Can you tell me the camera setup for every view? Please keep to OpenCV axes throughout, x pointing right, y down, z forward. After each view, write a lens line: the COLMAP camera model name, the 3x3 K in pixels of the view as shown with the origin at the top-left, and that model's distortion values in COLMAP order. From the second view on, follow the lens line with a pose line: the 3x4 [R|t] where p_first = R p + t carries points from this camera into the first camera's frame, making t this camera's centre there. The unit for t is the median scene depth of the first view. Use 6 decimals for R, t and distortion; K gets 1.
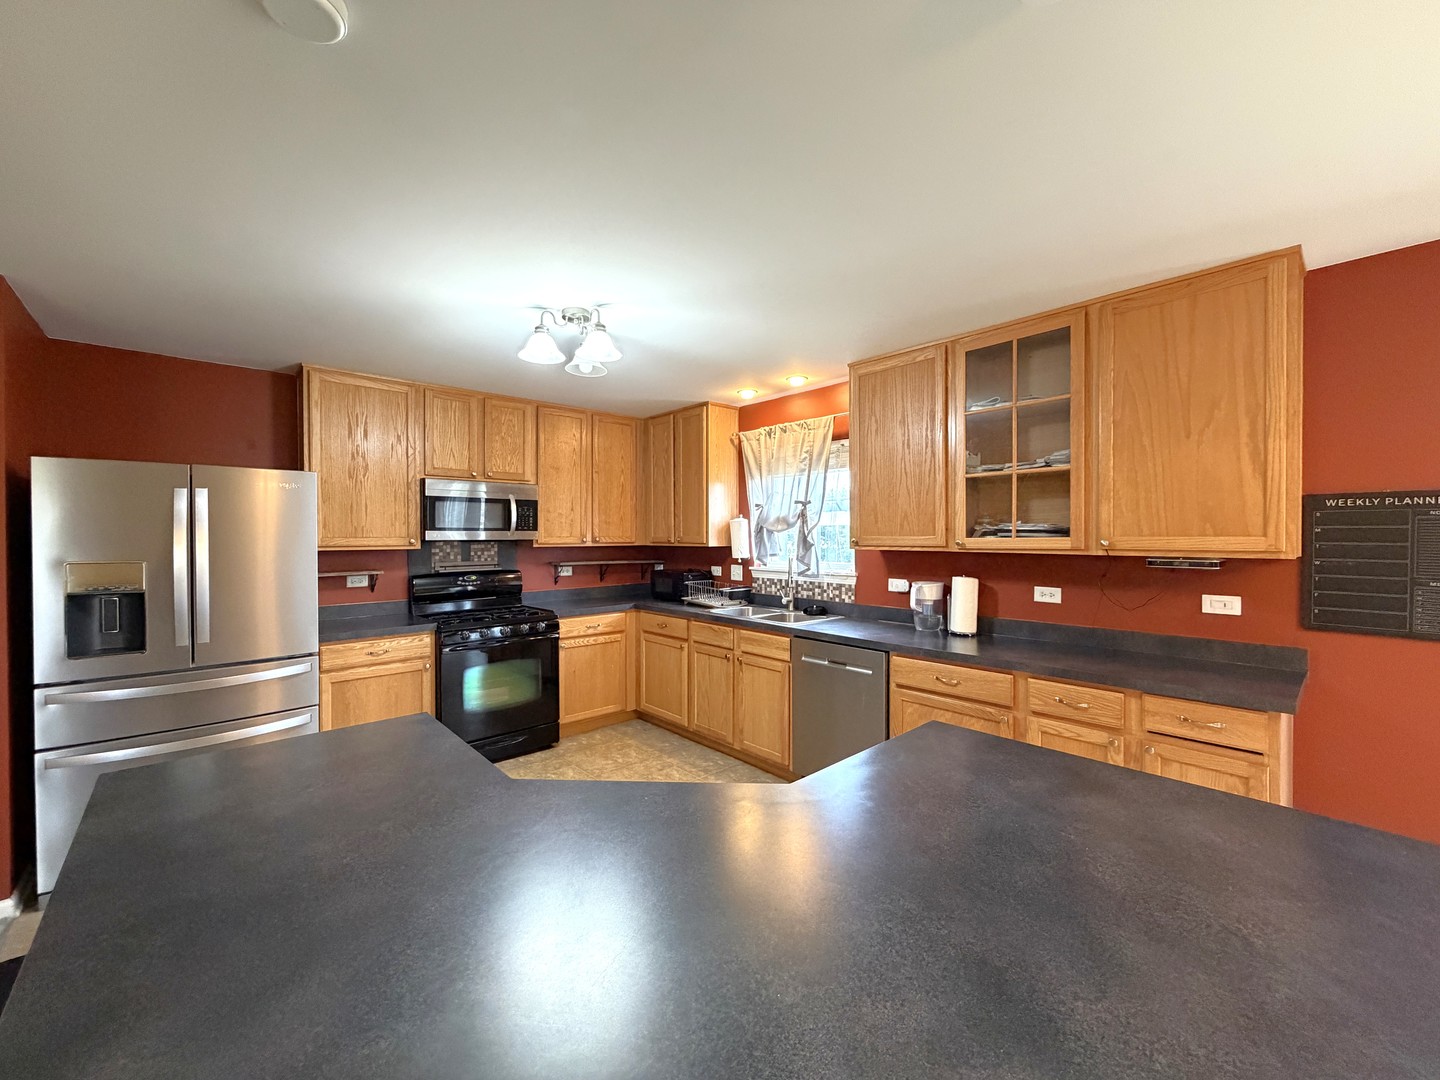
lens RADIAL K [[572.5, 0, 714.8], [0, 572.5, 537.3], [0, 0, 1]] dist [-0.000913, -0.000213]
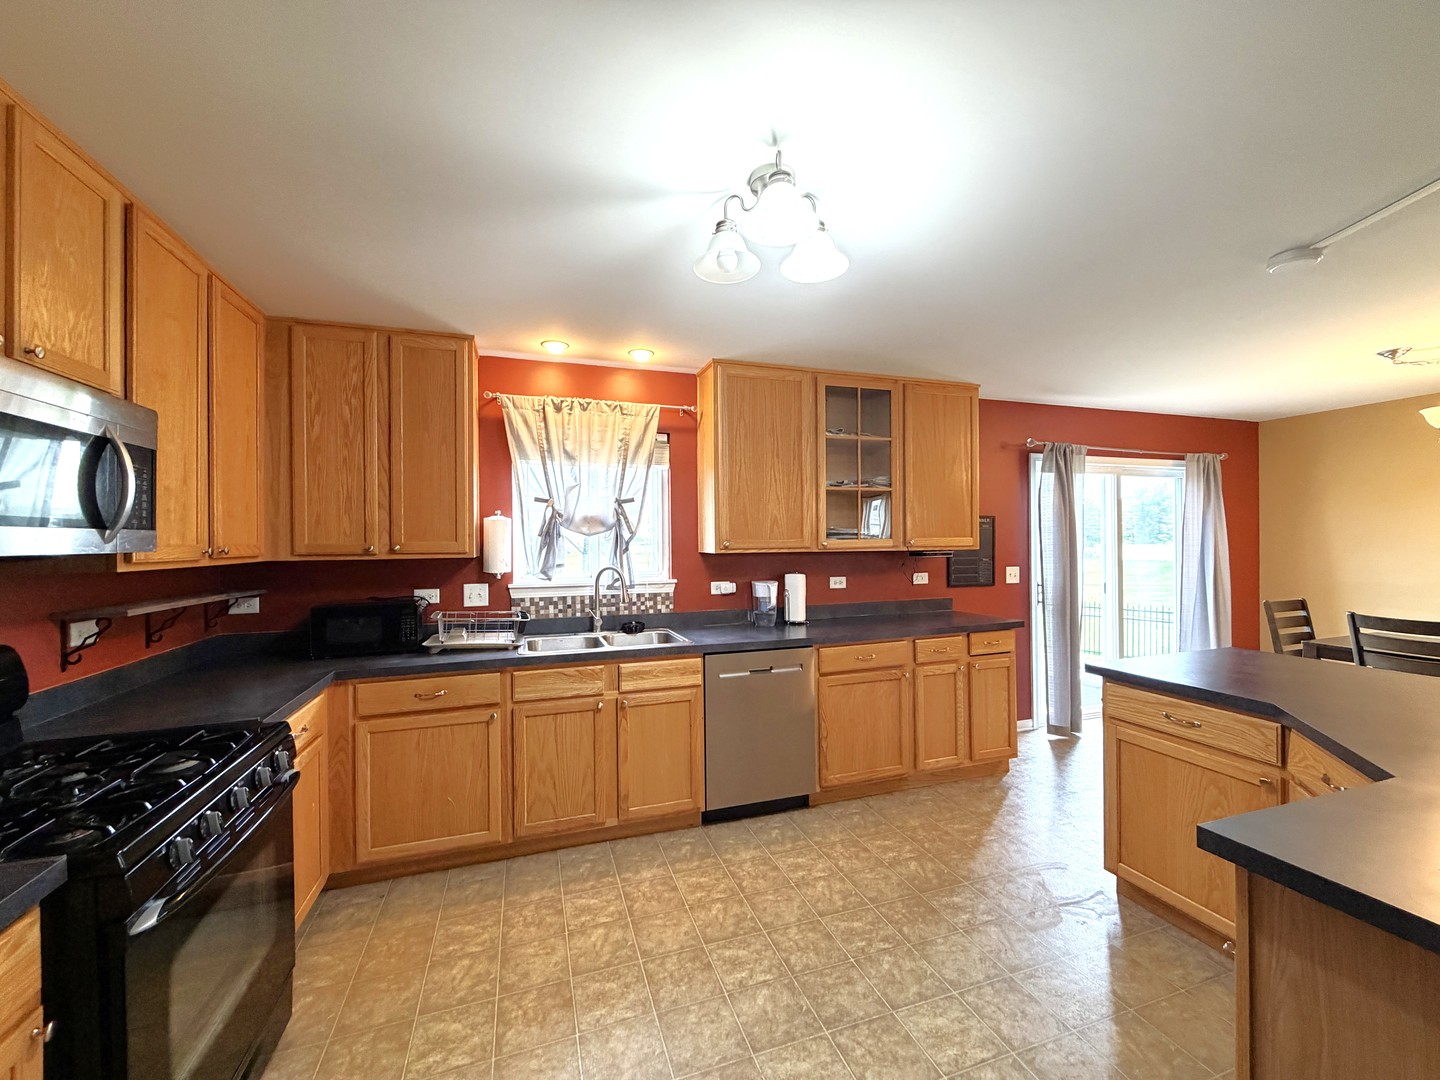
lens RADIAL K [[572.5, 0, 714.8], [0, 572.5, 537.3], [0, 0, 1]] dist [-0.000913, -0.000213]
pose [[0.401153, 0.003208, 0.916005, -0.558796], [0.013100, 0.999872, -0.009239, 0.003039], [-0.915917, 0.015706, 0.401059, 0.543736]]
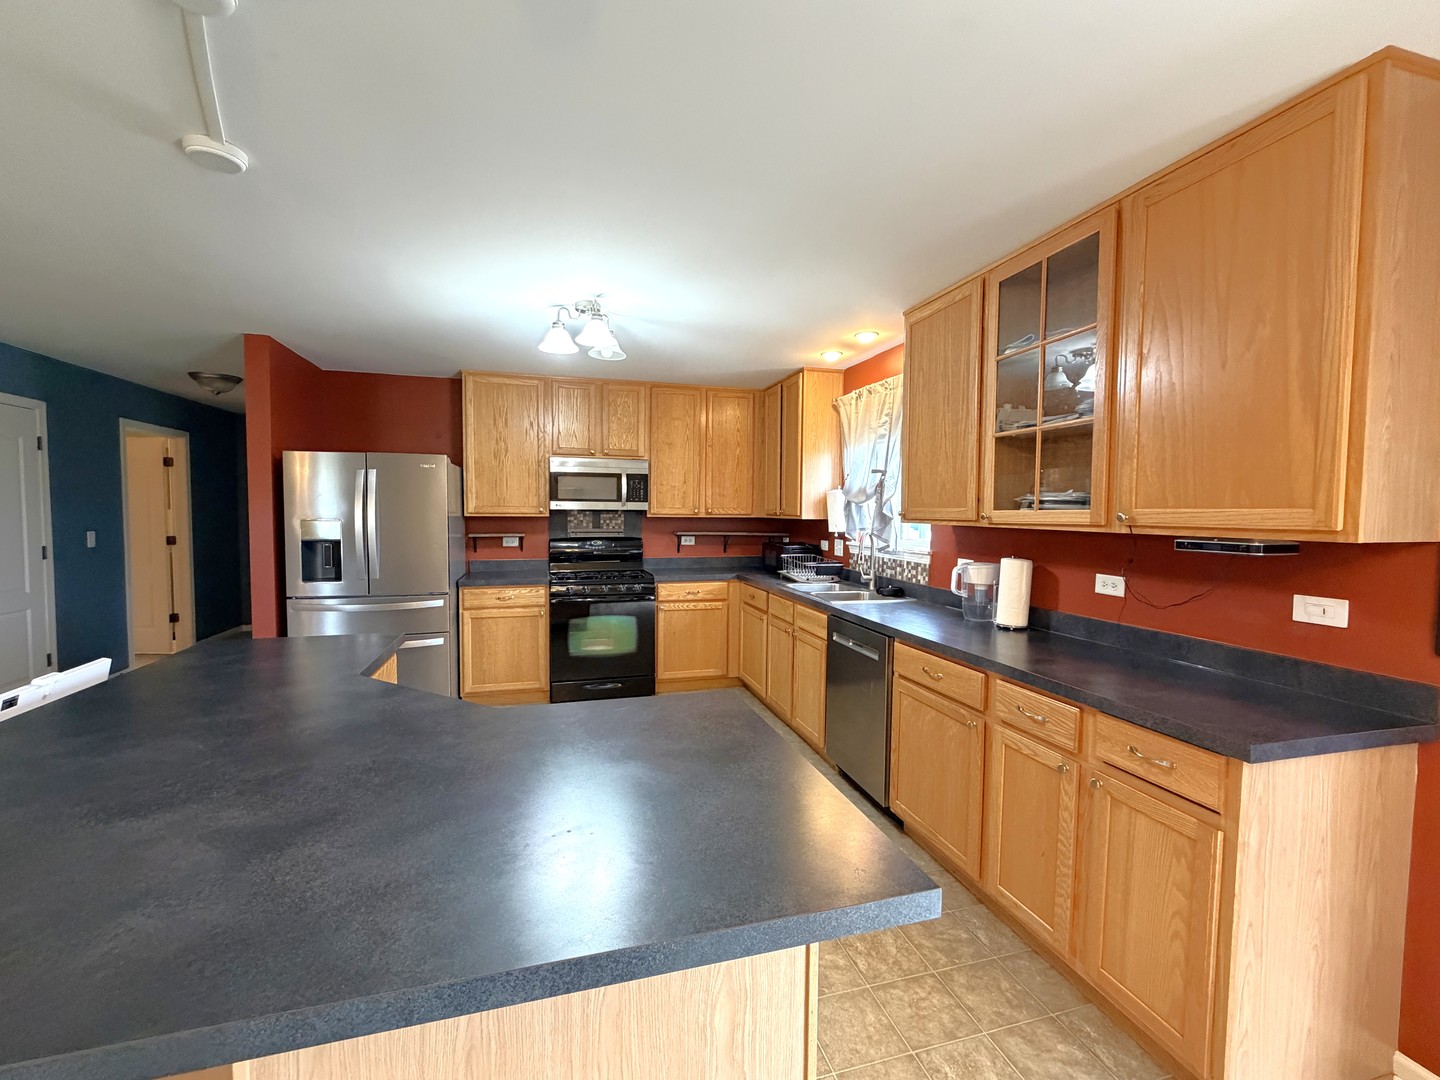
lens RADIAL K [[598.8, 0, 715.5], [0, 598.8, 538.1], [0, 0, 1]] dist [-0.003382, 0.000102]
pose [[0.896709, 0.030601, -0.441562, 0.342530], [-0.012314, 0.998946, 0.044221, 0.005752], [0.442449, -0.034216, 0.896141, 0.031417]]
